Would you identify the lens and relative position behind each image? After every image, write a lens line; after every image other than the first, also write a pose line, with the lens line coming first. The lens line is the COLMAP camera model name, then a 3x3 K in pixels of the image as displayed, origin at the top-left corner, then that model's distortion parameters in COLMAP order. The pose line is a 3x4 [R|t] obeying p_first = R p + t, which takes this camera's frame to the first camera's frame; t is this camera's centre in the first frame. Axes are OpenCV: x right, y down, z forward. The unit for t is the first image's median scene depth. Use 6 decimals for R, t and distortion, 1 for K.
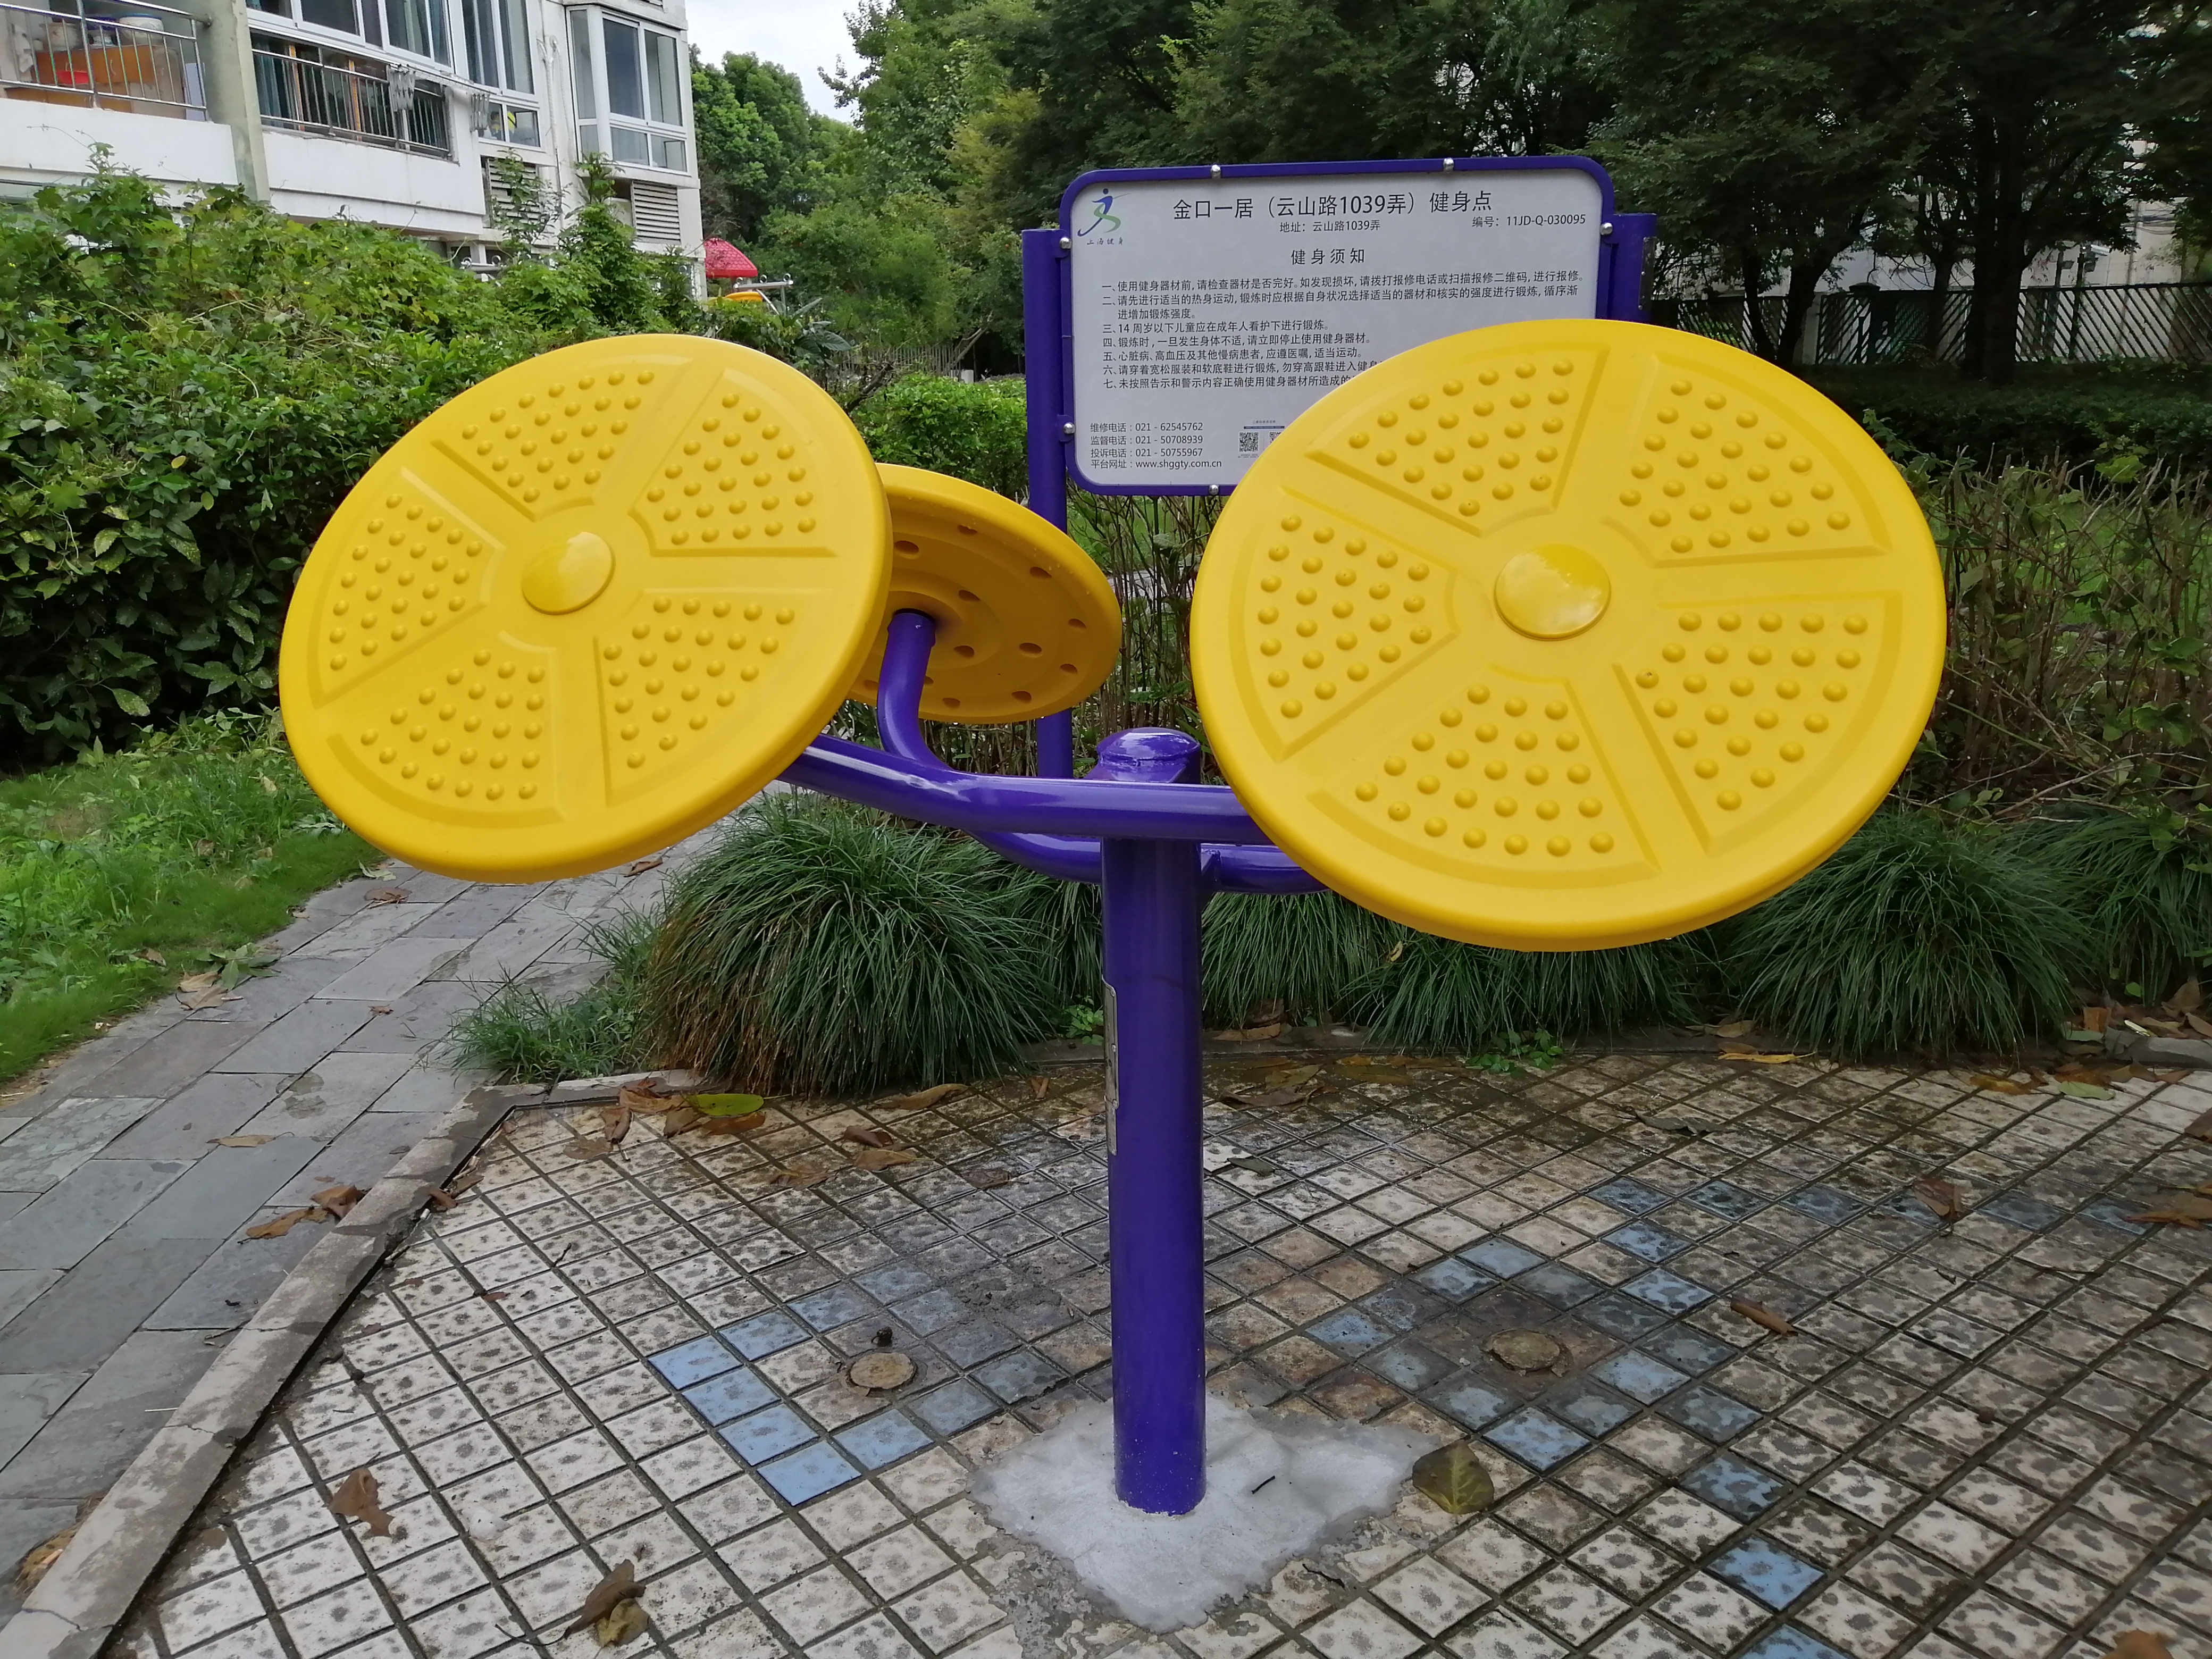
lens RADIAL K [[1736.7, 0, 1095.5], [0, 1736.7, 832.0], [0, 0, 1]] dist [0.052409, -0.079395]
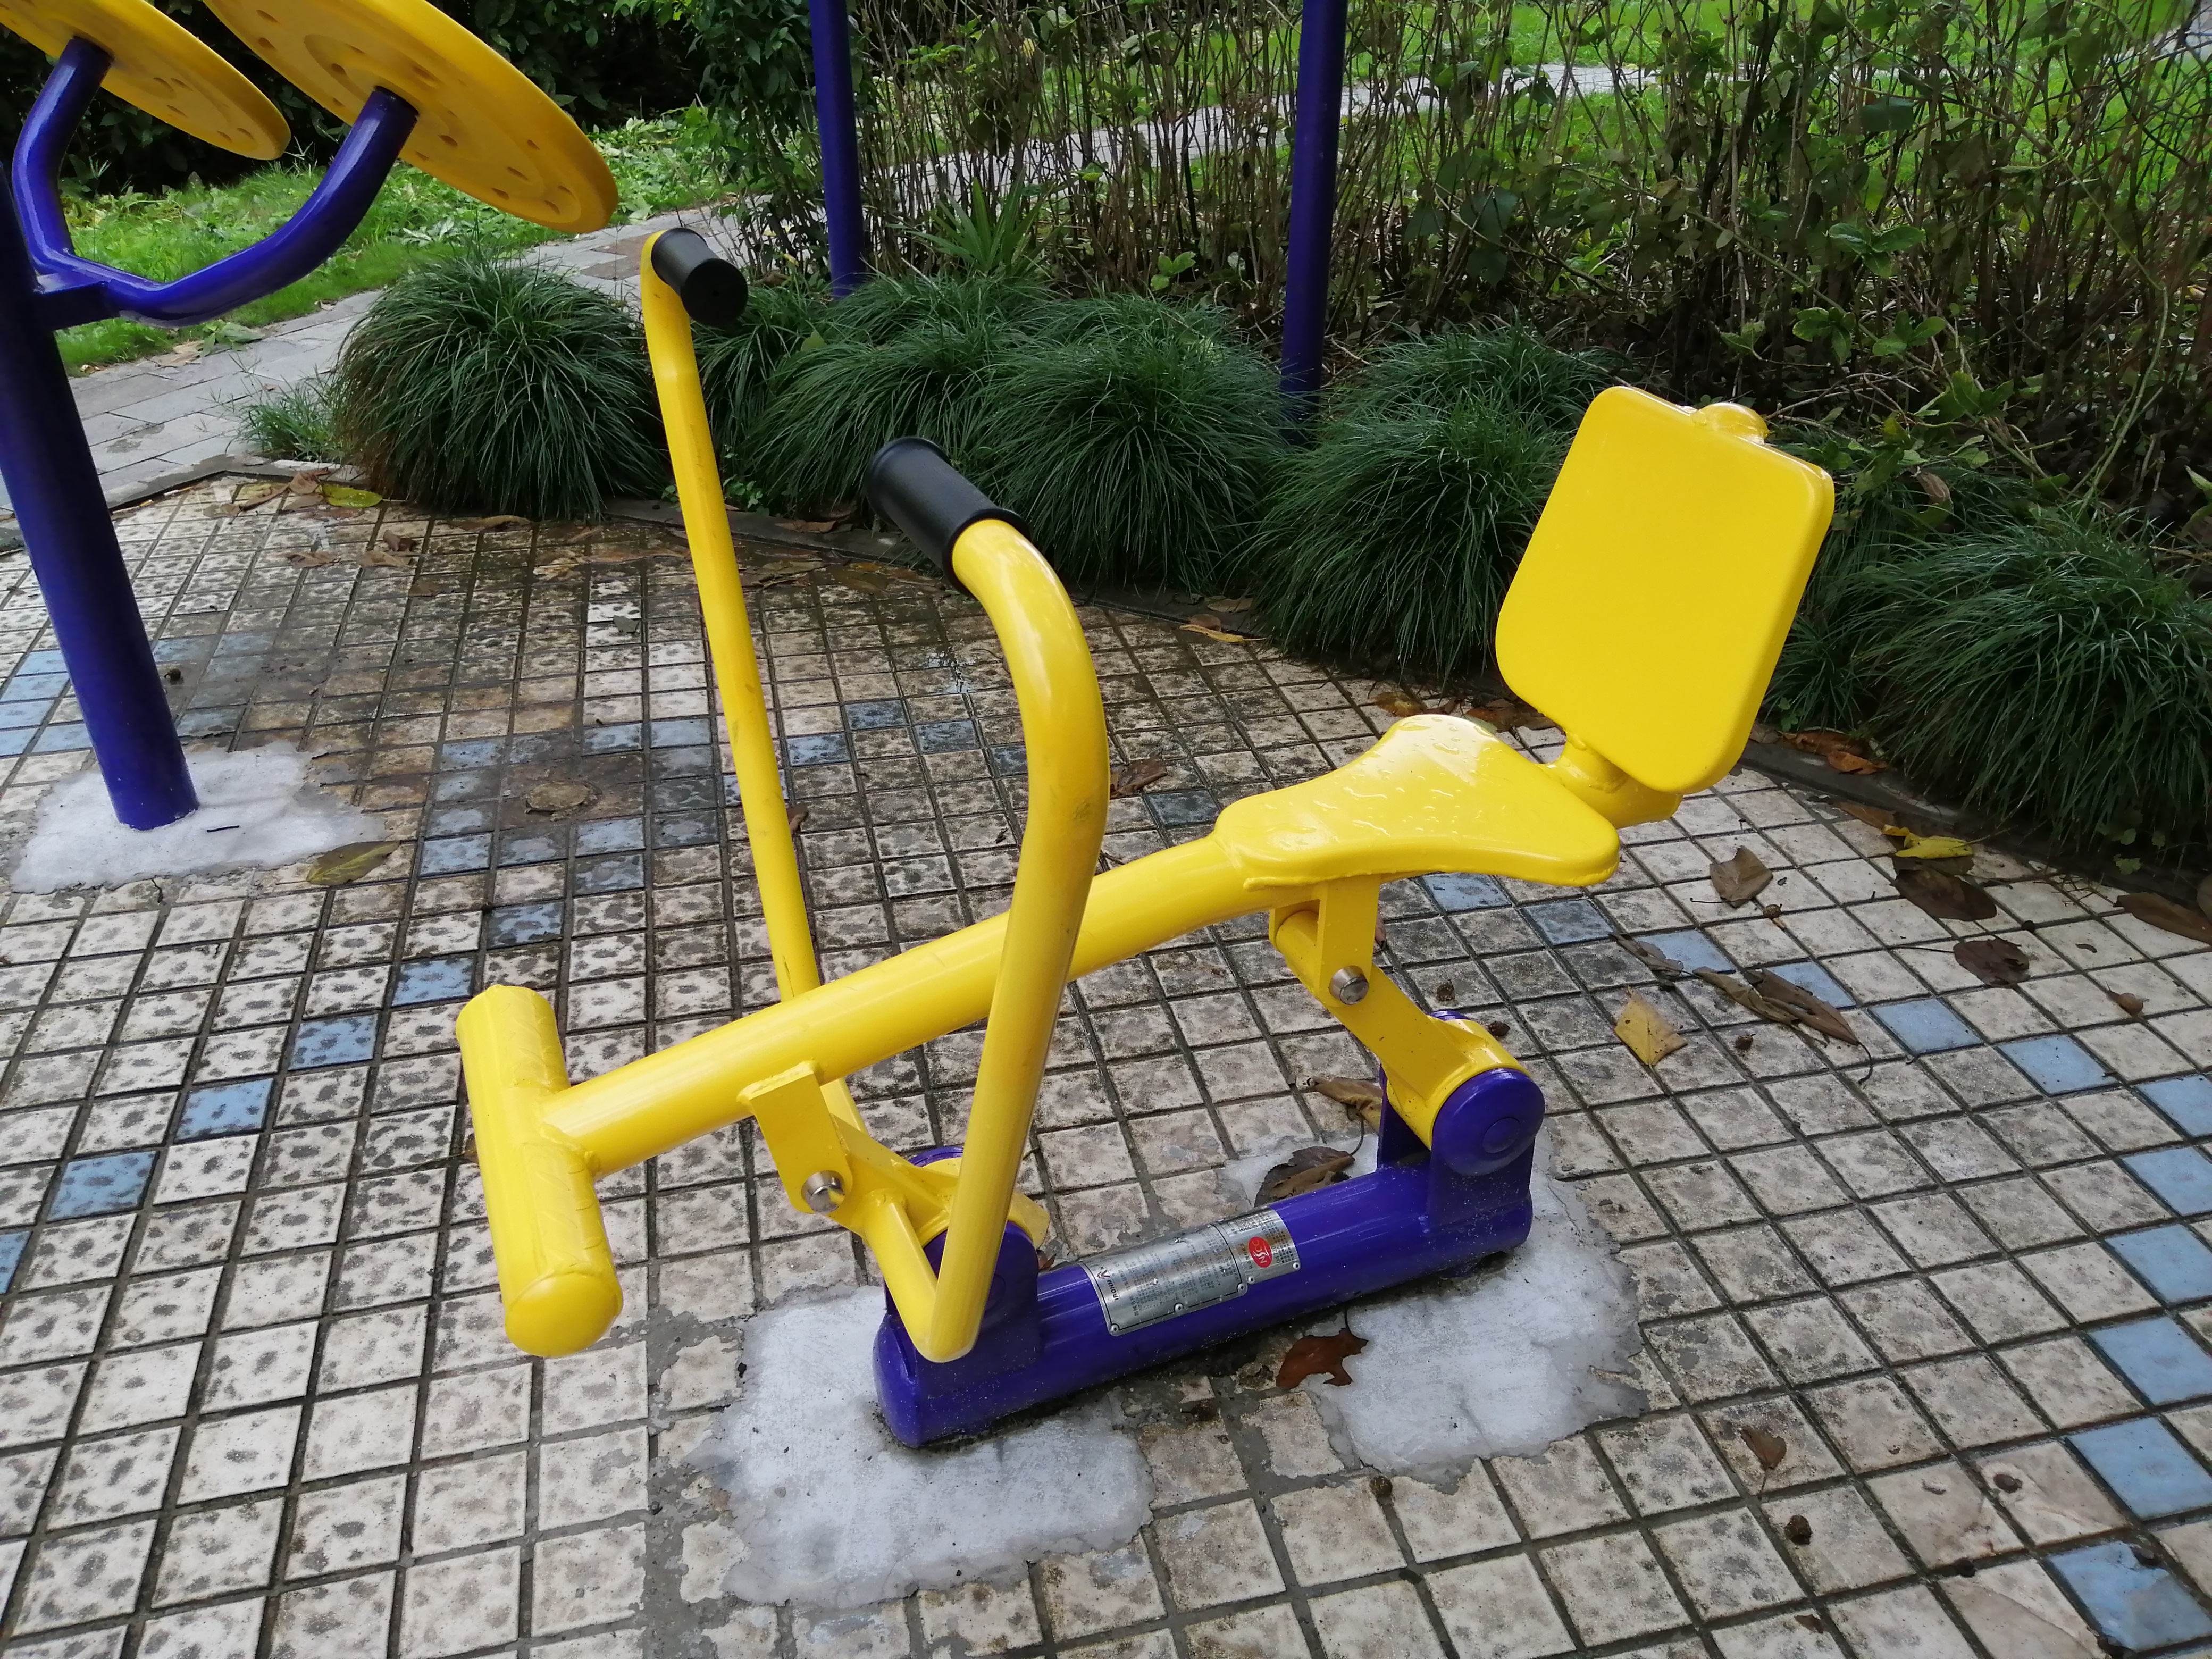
lens RADIAL K [[1736.7, 0, 1107.0], [0, 1736.7, 840.6], [0, 0, 1]] dist [0.052409, -0.079395]
pose [[0.907091, 0.232636, -0.350808, 0.982296], [-0.130315, 0.947660, 0.291476, -0.047745], [0.400255, -0.218680, 0.889930, 0.147873]]
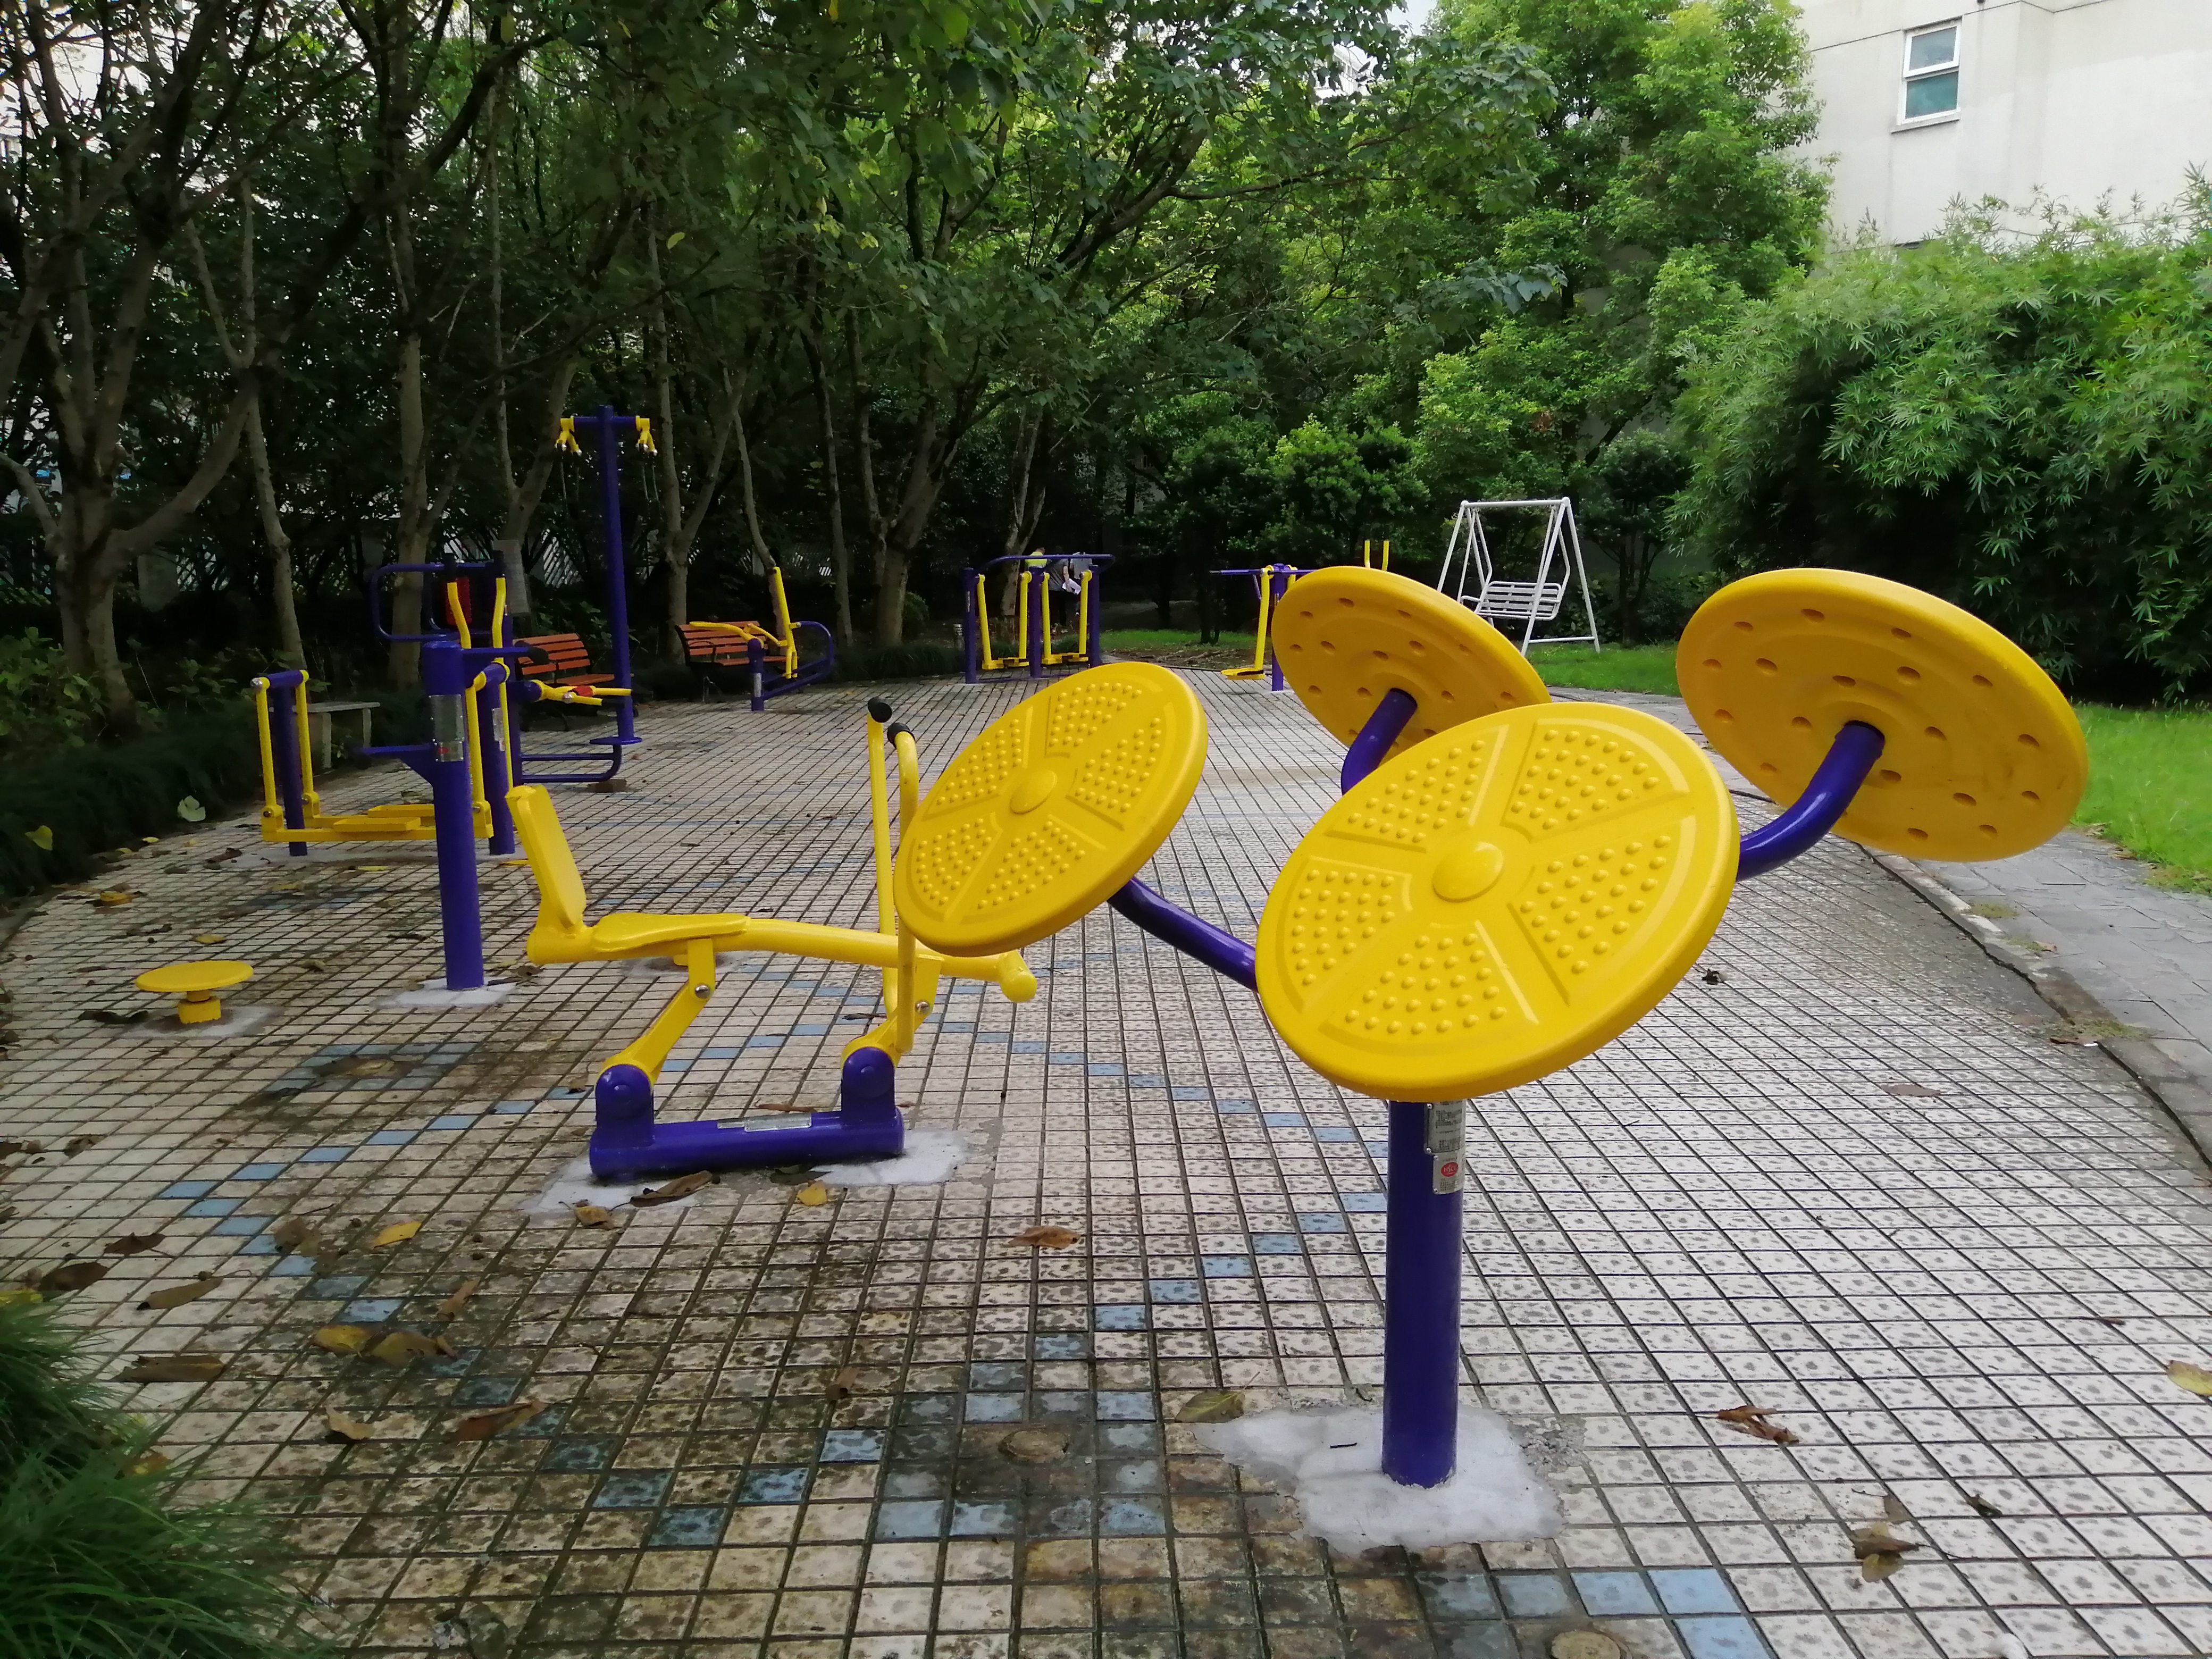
lens RADIAL K [[1736.7, 0, 1104.4], [0, 1736.7, 822.7], [0, 0, 1]] dist [0.052409, -0.079395]
pose [[-0.797198, -0.076903, 0.598800, -0.452003], [0.185173, 0.912899, 0.363767, -0.494098], [-0.574619, 0.400876, -0.713521, 1.666737]]
